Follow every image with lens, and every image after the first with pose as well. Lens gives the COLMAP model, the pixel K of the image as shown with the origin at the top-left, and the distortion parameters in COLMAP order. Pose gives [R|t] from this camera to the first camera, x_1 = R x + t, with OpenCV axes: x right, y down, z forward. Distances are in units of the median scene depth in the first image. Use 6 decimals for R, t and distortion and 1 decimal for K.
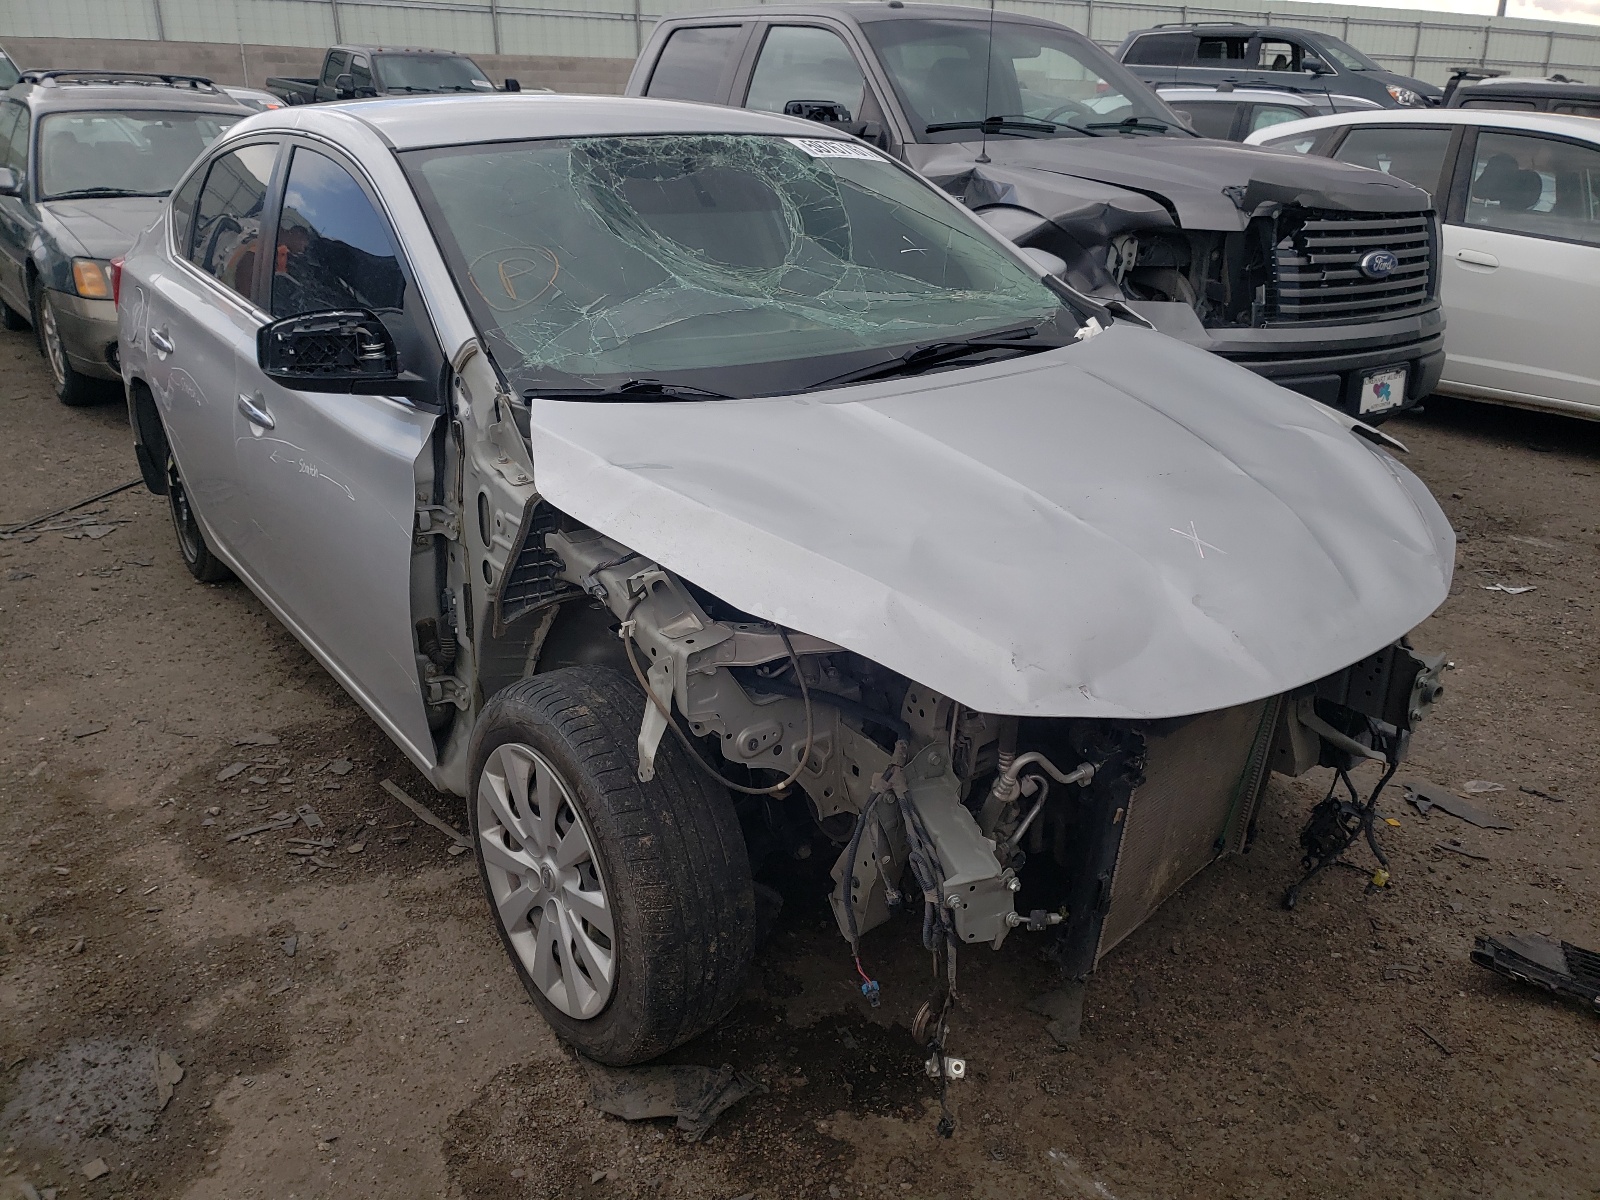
lens RADIAL K [[1246.5, 0, 822.9], [0, 1246.5, 498.3], [0, 0, 1]] dist [-0.064319, 0.064557]
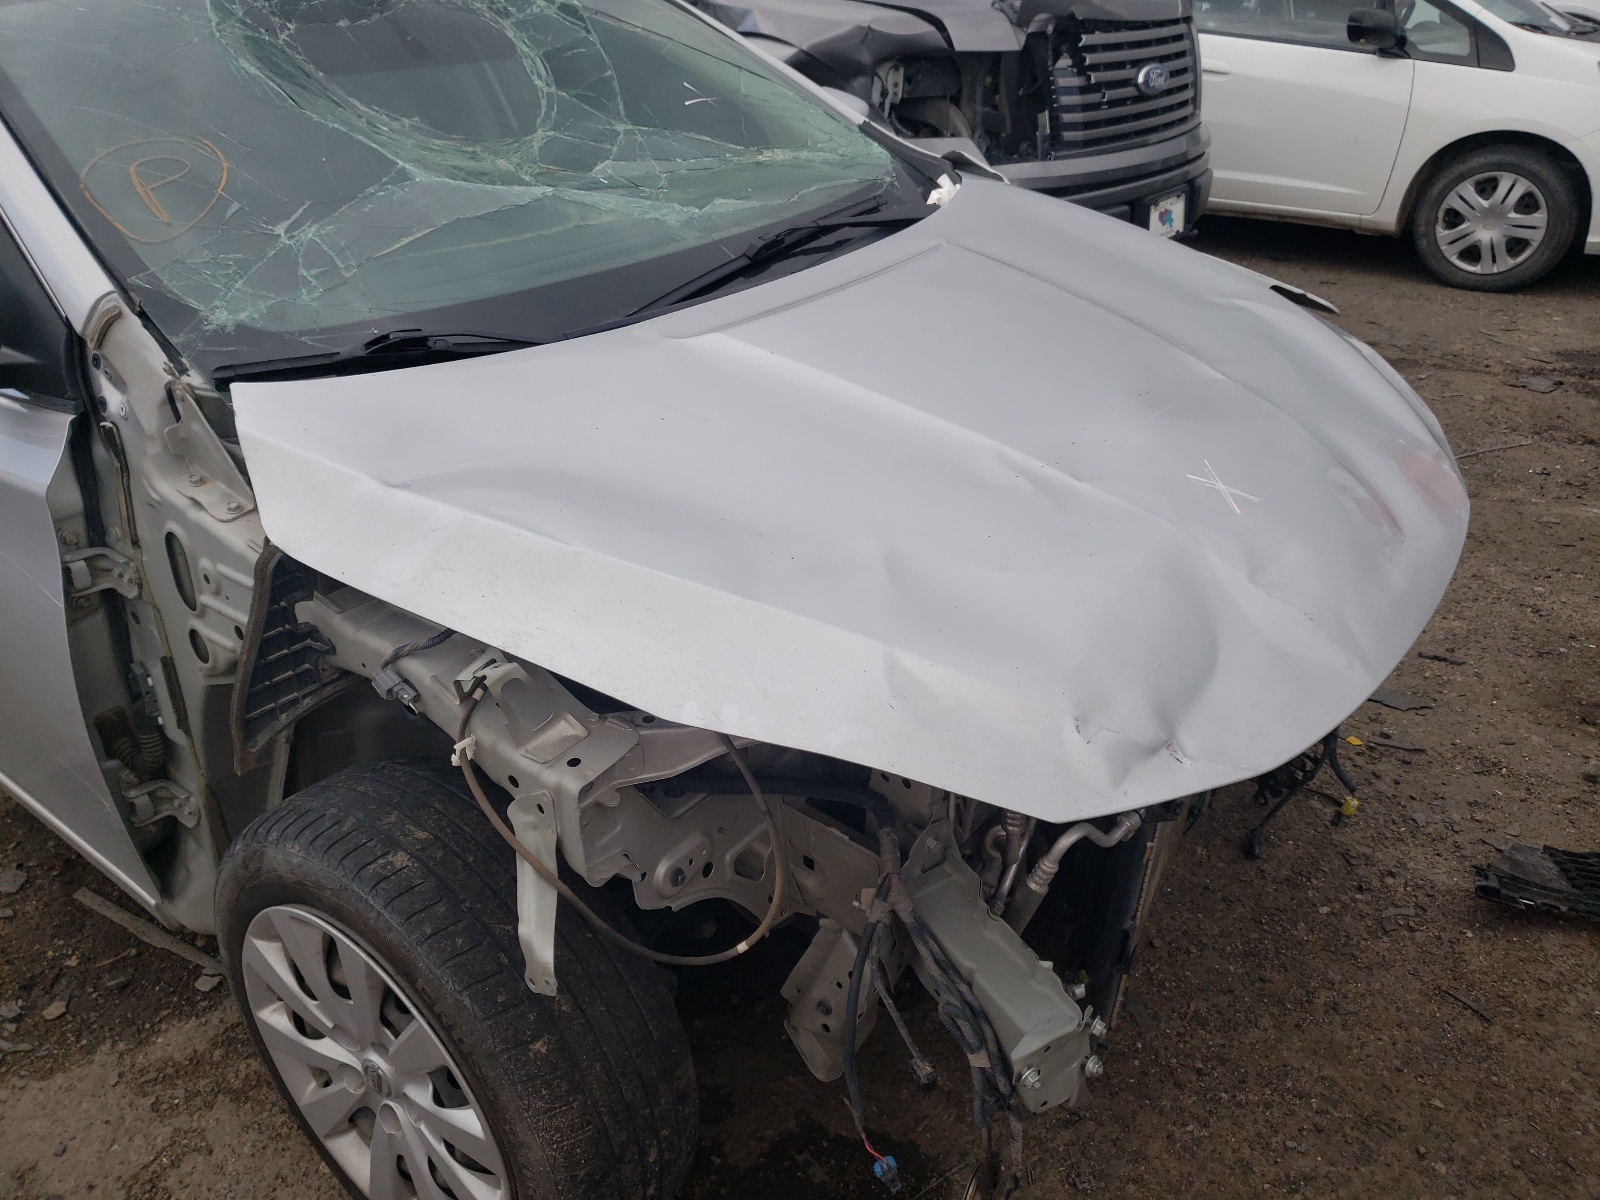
lens RADIAL K [[1246.5, 0, 822.9], [0, 1246.5, 498.3], [0, 0, 1]] dist [-0.064319, 0.064557]
pose [[0.963920, -0.134416, 0.229761, -0.086040], [0.104108, 0.984757, 0.139341, -0.073879], [-0.244989, -0.110394, 0.963220, 0.281287]]
